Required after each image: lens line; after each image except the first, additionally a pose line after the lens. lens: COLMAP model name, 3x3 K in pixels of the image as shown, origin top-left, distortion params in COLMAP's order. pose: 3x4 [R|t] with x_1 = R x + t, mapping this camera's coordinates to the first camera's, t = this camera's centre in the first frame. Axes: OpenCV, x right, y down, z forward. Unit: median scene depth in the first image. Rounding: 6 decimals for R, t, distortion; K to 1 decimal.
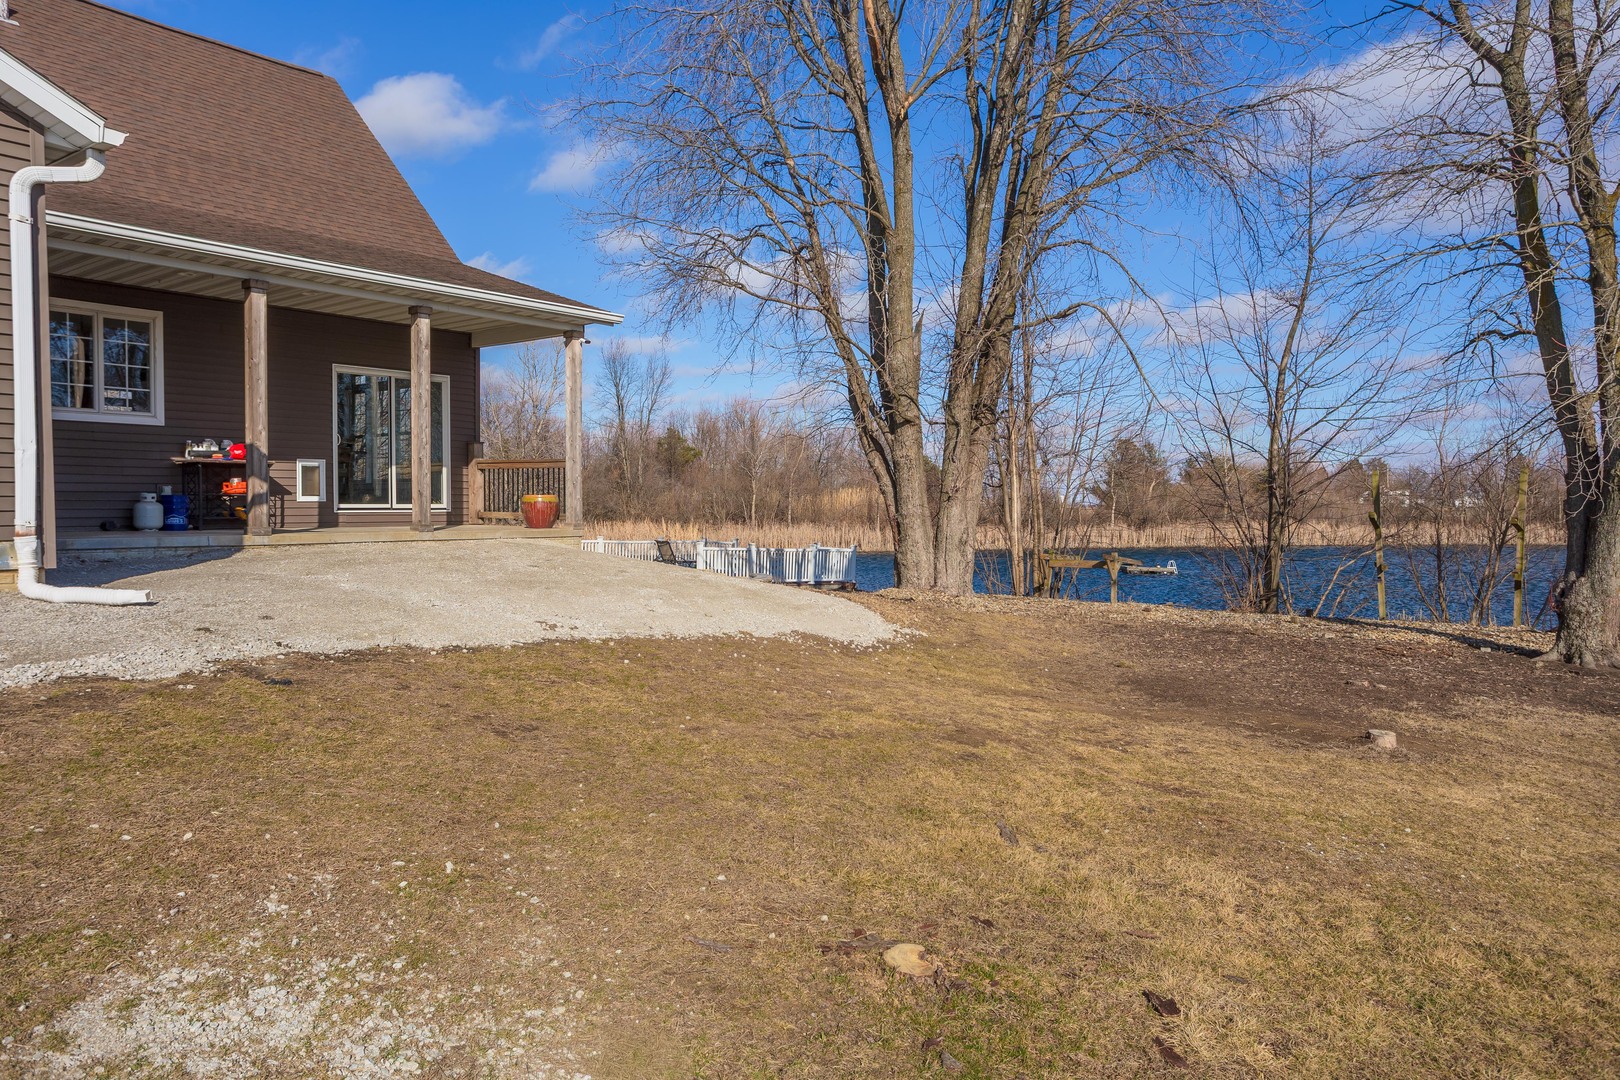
lens RADIAL K [[1143.2, 0, 810.0], [0, 1143.2, 540.0], [0, 0, 1]] dist [-0.004985, -0.000632]
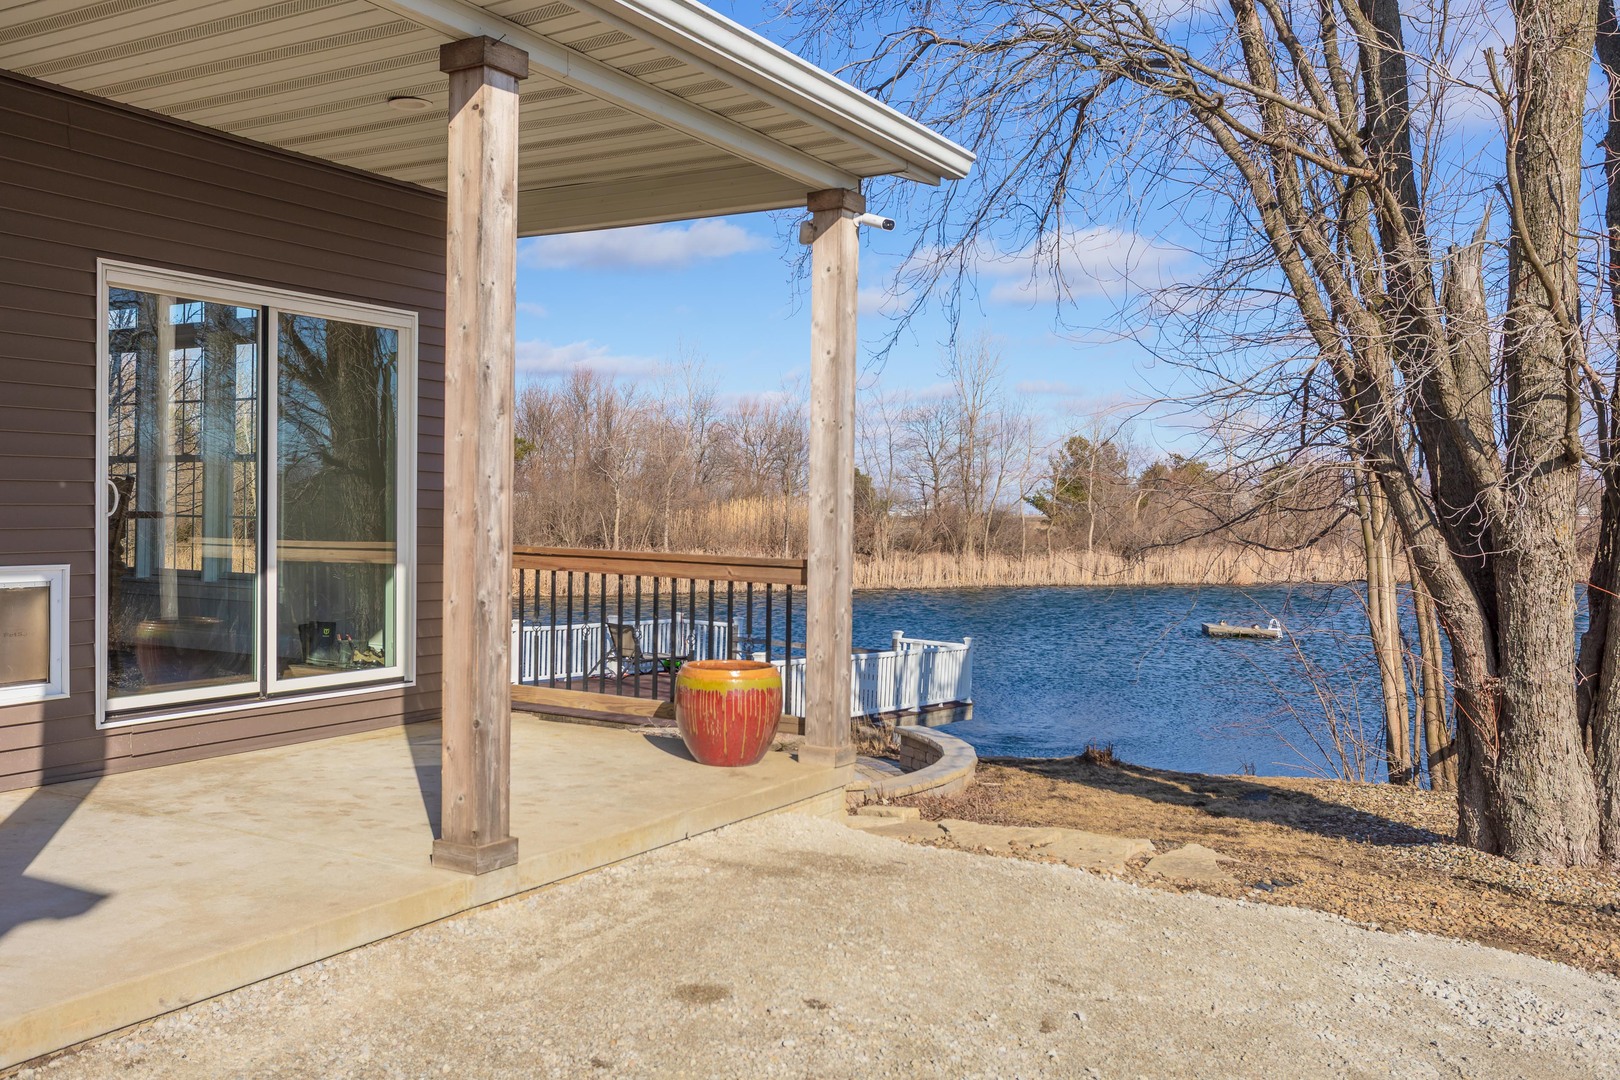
lens RADIAL K [[1432.9, 0, 810.0], [0, 1432.9, 540.0], [0, 0, 1]] dist [0.011205, 0.003021]
pose [[0.990646, 0.010726, 0.136031, -0.263442], [-0.009729, 0.999921, -0.007995, -0.072180], [-0.136106, 0.006597, 0.990672, 0.554339]]
